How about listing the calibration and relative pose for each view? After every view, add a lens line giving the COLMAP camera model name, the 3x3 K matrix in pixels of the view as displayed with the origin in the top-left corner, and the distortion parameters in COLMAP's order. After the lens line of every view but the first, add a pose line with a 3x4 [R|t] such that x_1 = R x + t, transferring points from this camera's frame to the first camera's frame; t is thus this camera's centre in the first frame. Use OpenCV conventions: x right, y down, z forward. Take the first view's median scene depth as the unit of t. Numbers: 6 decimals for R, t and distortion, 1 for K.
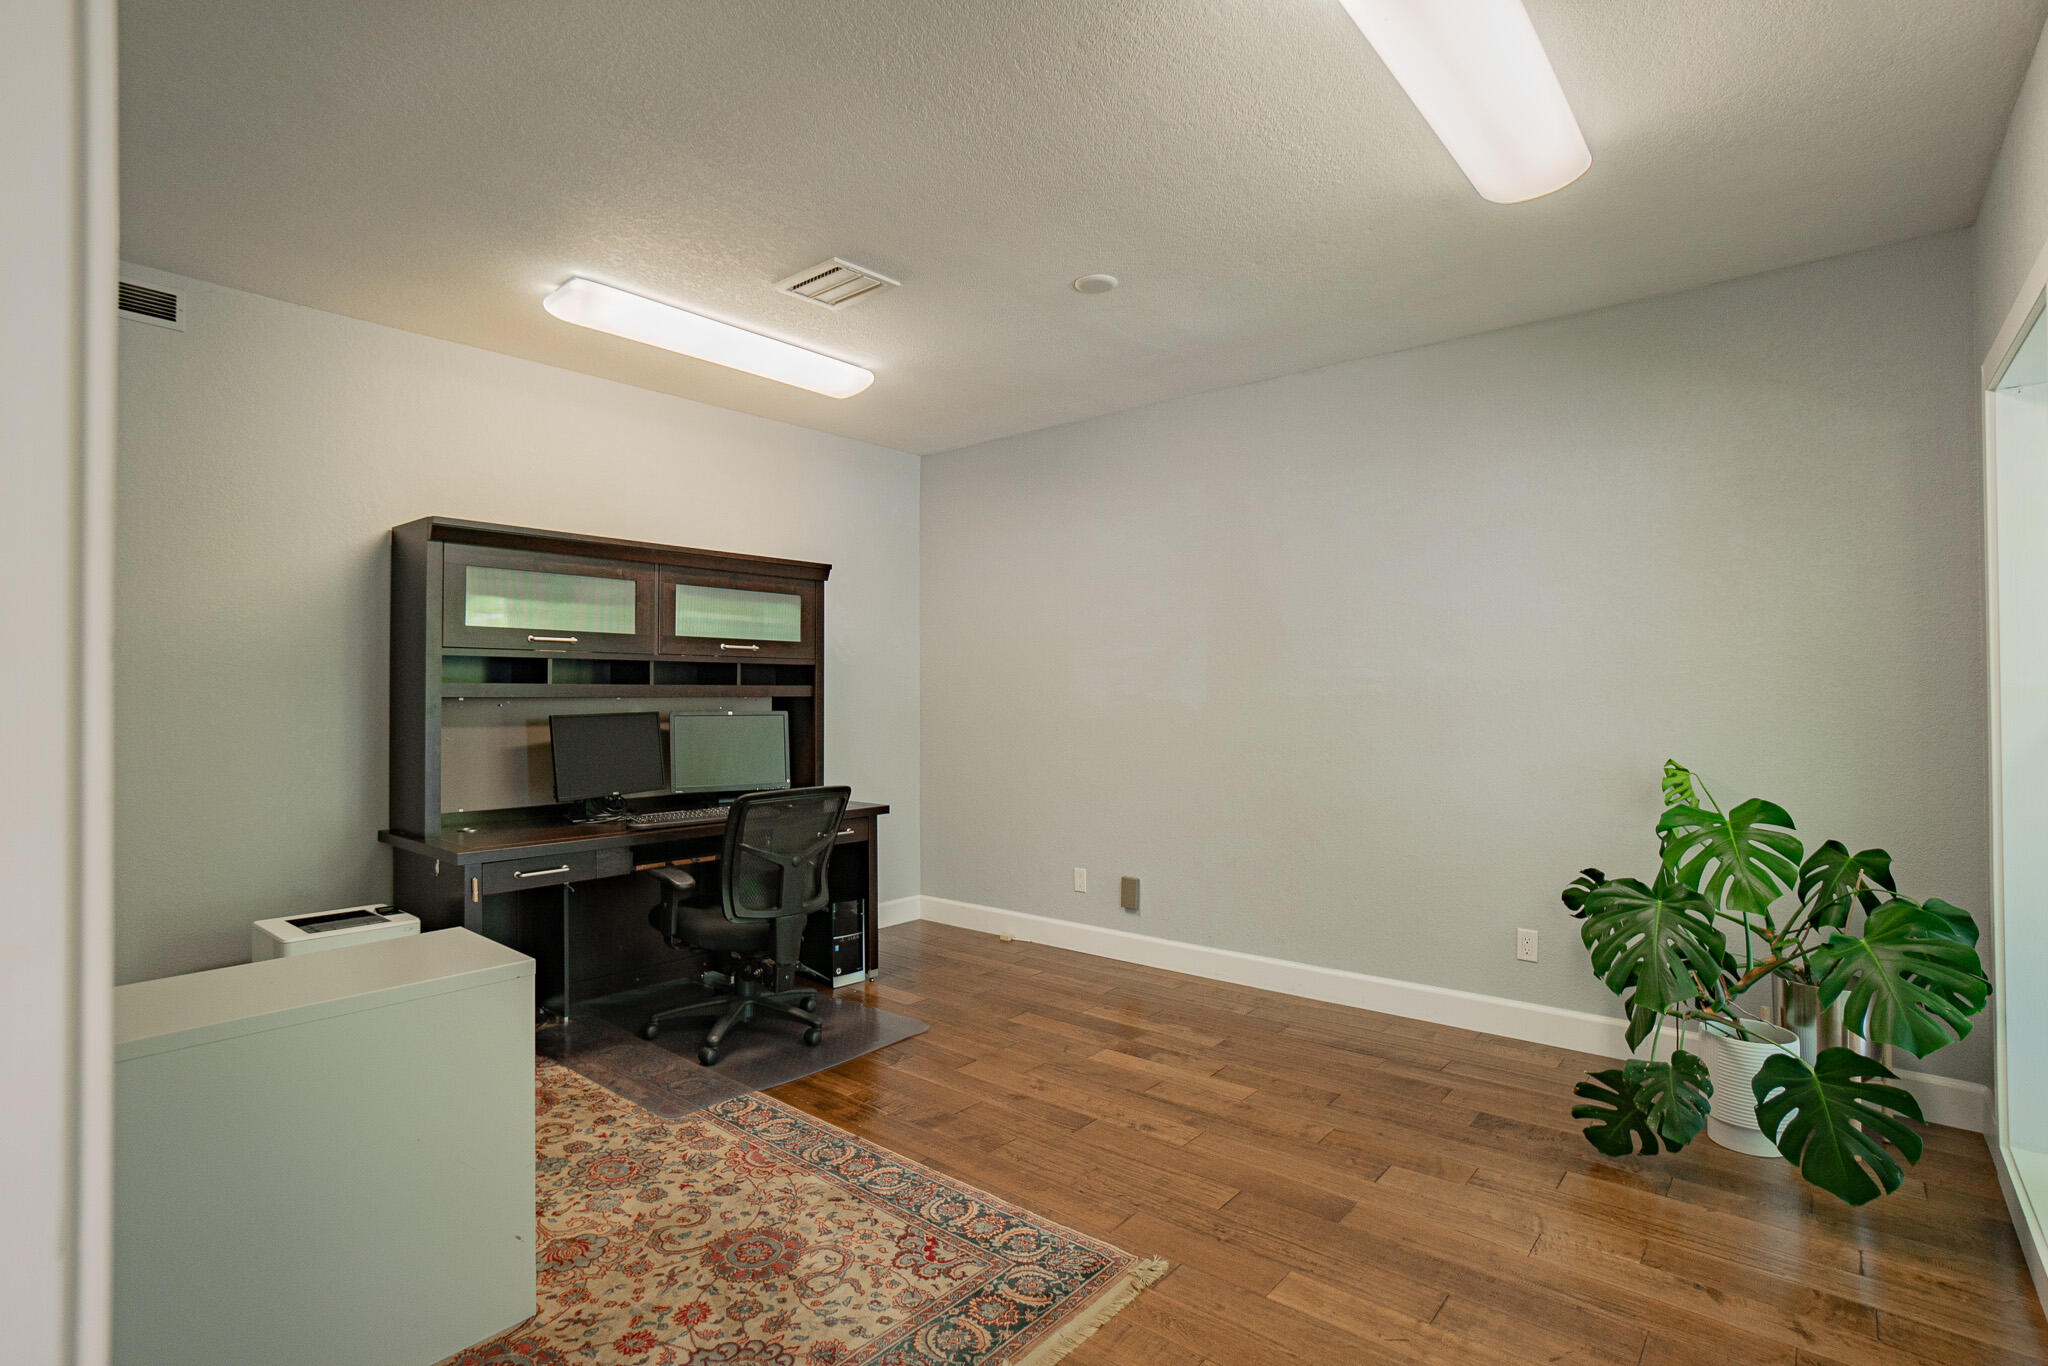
lens RADIAL K [[965.1, 0, 1026.0], [0, 965.1, 685.3], [0, 0, 1]] dist [-0.003203, 0.000198]
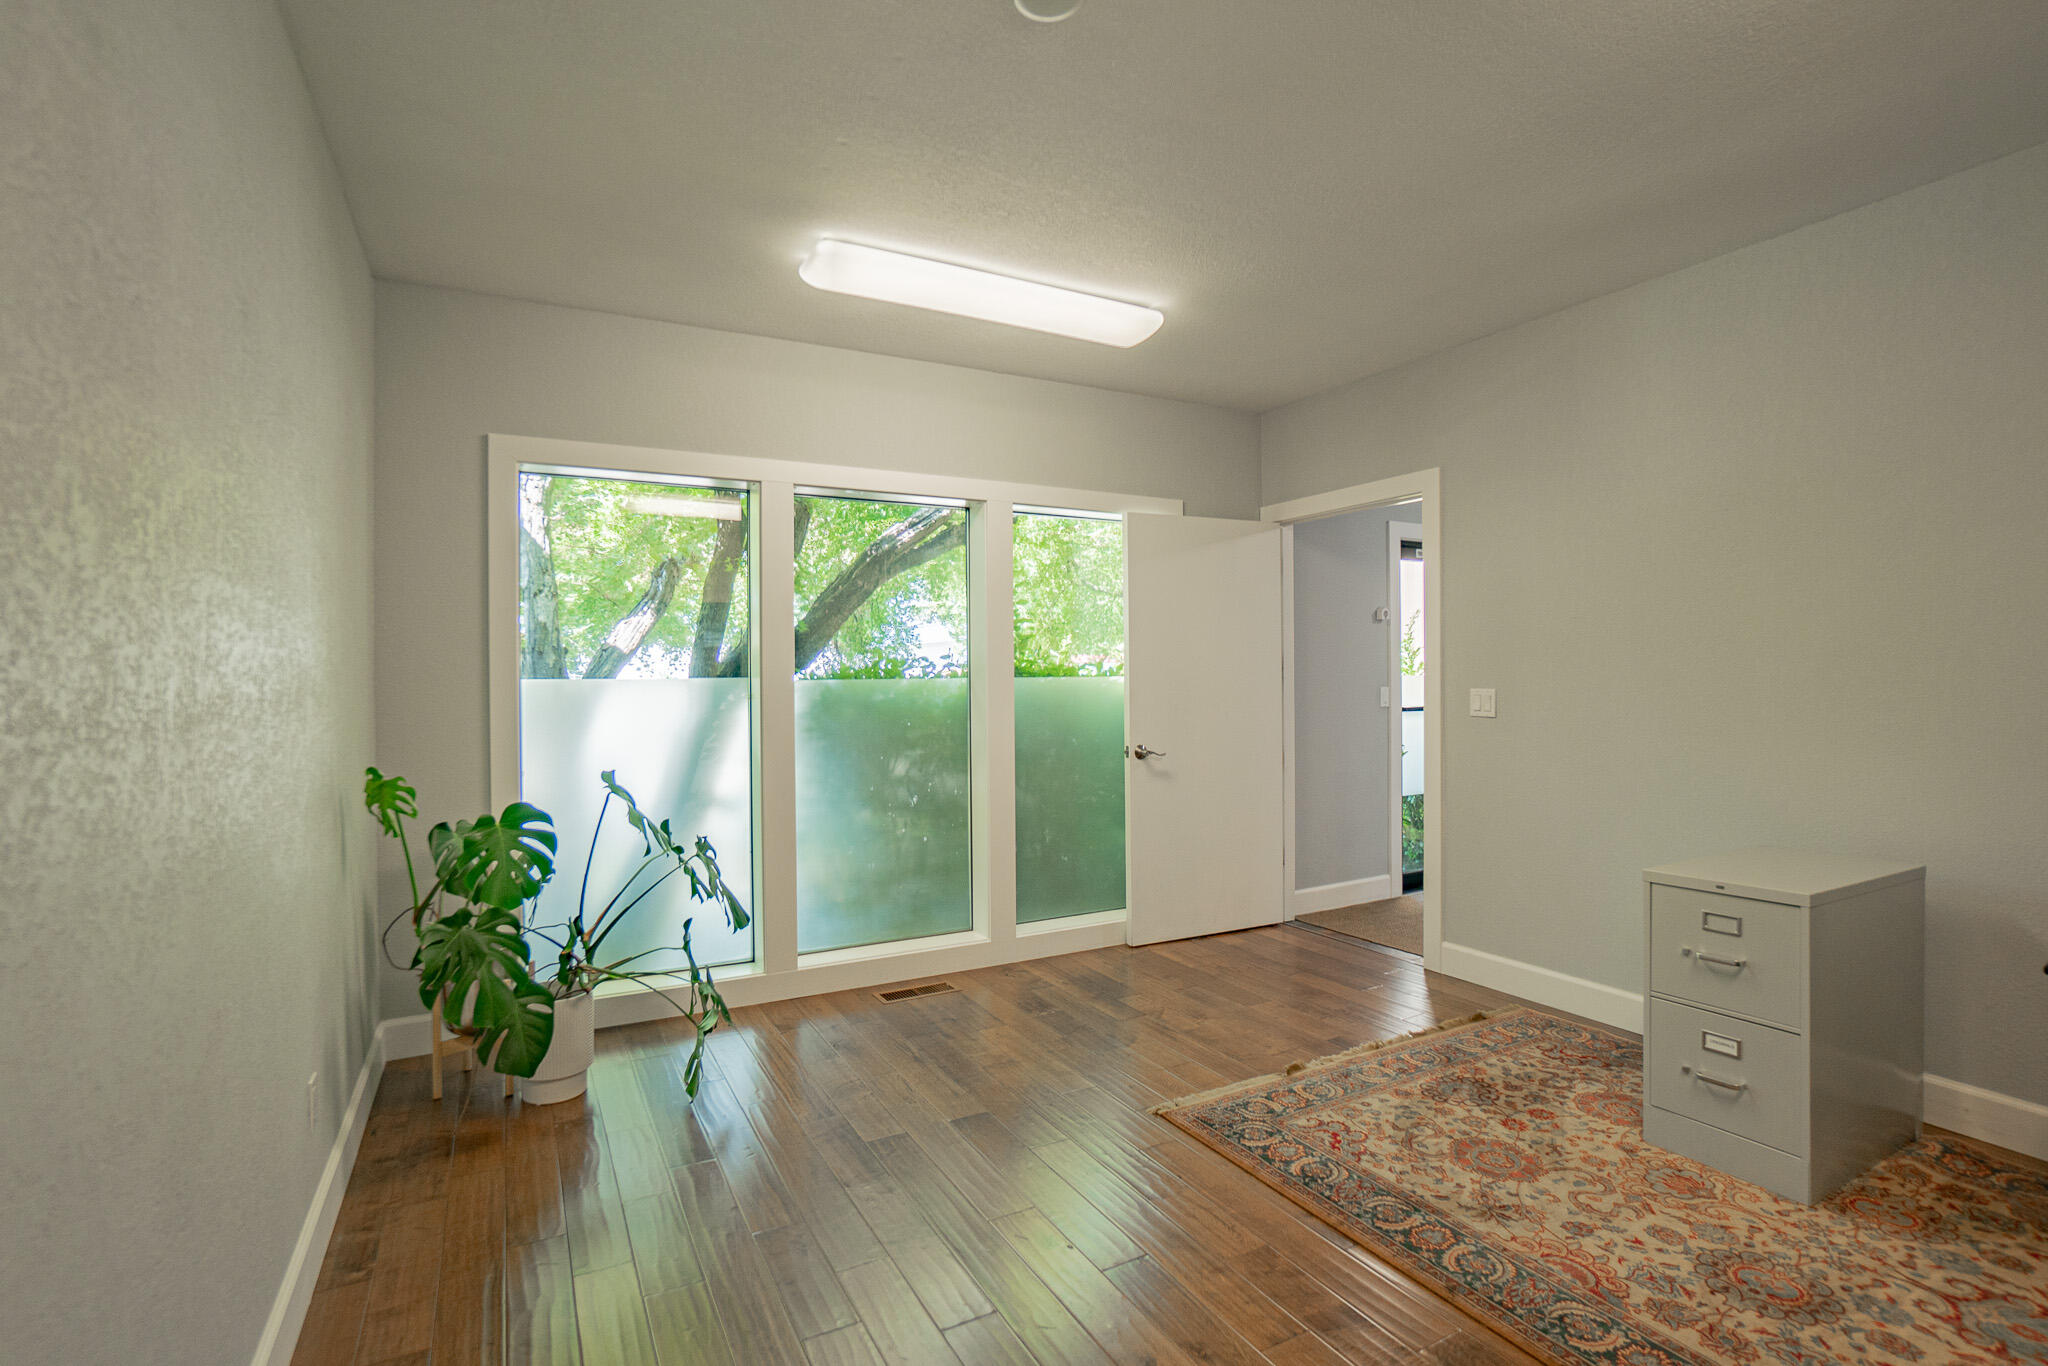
lens RADIAL K [[965.1, 0, 1024.4], [0, 965.1, 684.7], [0, 0, 1]] dist [-0.003203, 0.000198]
pose [[-0.927965, -0.000771, 0.372668, -0.177190], [-0.001975, 0.999994, -0.002850, 0.023497], [-0.372663, -0.003380, -0.927960, 2.150057]]
